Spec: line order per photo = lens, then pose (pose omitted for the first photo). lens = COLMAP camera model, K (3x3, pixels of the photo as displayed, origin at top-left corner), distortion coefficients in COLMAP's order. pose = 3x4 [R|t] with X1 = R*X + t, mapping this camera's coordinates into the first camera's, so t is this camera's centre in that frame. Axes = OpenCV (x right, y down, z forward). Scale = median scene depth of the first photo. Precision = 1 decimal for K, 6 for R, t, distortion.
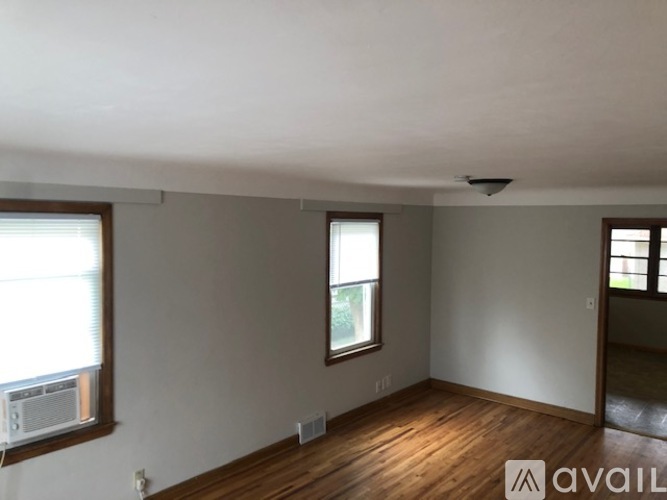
lens RADIAL K [[554.0, 0, 333.5], [0, 554.0, 250.0], [0, 0, 1]] dist [-0.004981, -0.002029]
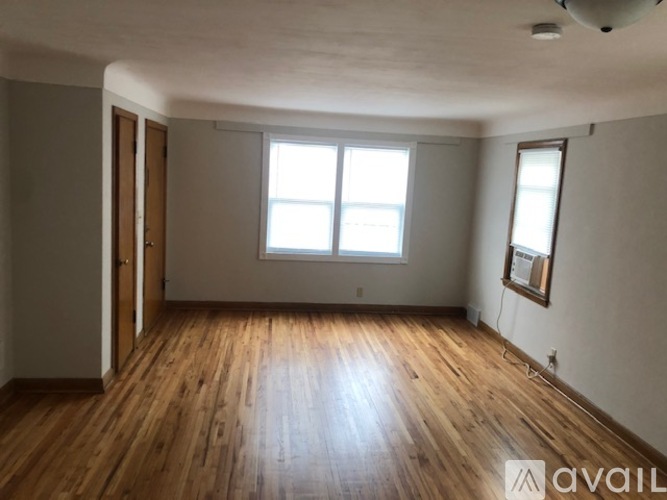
lens RADIAL K [[554.0, 0, 333.5], [0, 554.0, 250.0], [0, 0, 1]] dist [-0.004981, -0.002029]
pose [[-0.702267, 0.054208, -0.709847, 0.720987], [-0.101858, 0.979188, 0.175546, 0.002029], [0.704590, 0.195583, -0.682129, 1.174270]]
